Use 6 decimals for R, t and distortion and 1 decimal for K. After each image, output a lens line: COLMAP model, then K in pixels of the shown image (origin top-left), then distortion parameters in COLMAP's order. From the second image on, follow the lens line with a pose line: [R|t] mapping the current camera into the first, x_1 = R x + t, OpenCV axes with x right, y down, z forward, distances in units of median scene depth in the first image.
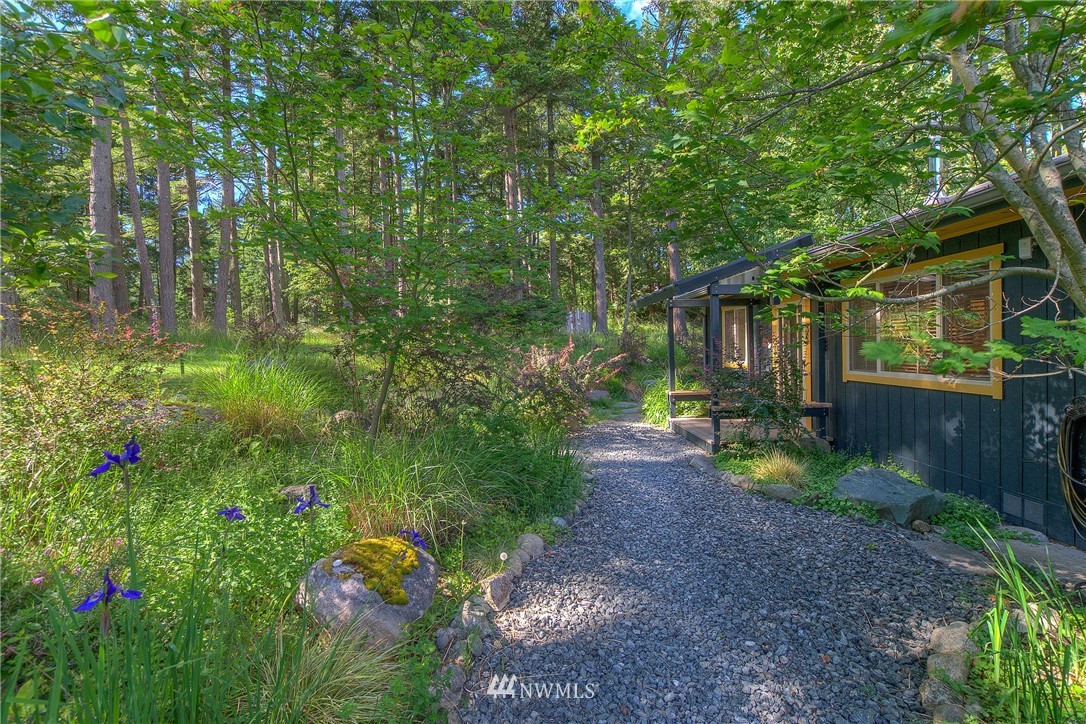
lens RADIAL K [[496.1, 0, 544.5], [0, 496.1, 346.2], [0, 0, 1]] dist [-0.018458, 0.000351]
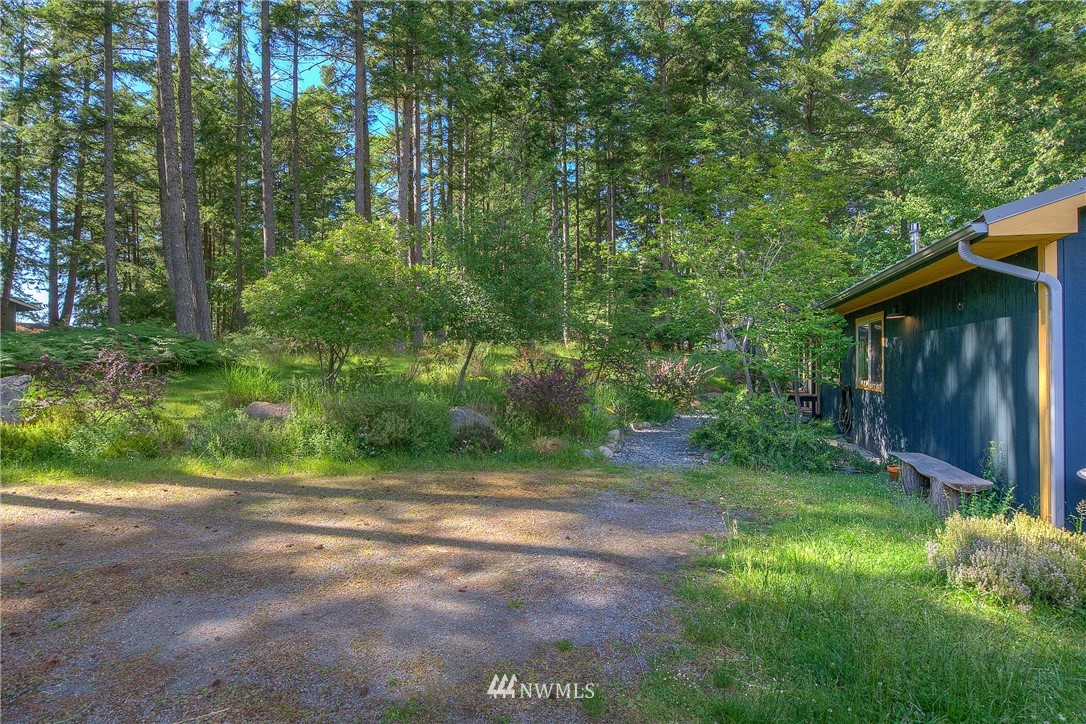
lens RADIAL K [[590.0, 0, 543.0], [0, 590.0, 362.0], [0, 0, 1]] dist [0.000759, 0.000127]
pose [[0.960845, 0.009133, -0.276934, 0.140721], [-0.008490, 0.999958, 0.003521, 0.000263], [0.276955, -0.001032, 0.960882, -1.087279]]
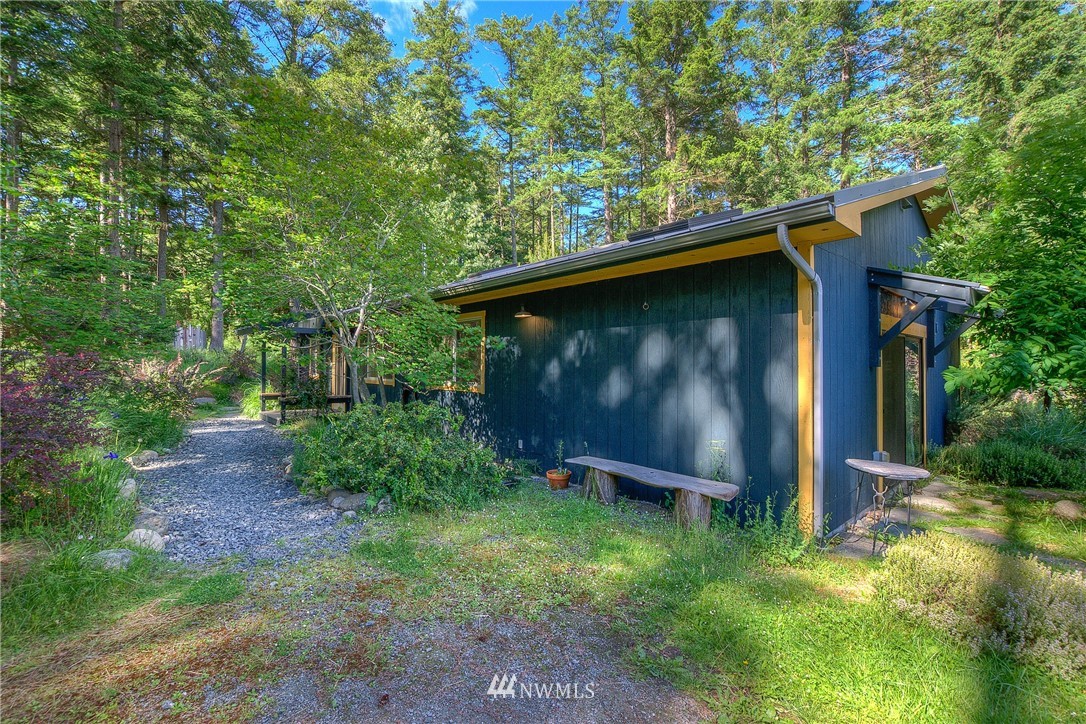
lens RADIAL K [[496.1, 0, 544.5], [0, 496.1, 346.2], [0, 0, 1]] dist [-0.018458, 0.000351]
pose [[0.769497, 0.051225, 0.636592, -0.034549], [-0.023625, 0.998379, -0.051780, 0.008989], [-0.638213, 0.024805, 0.769460, -0.643604]]
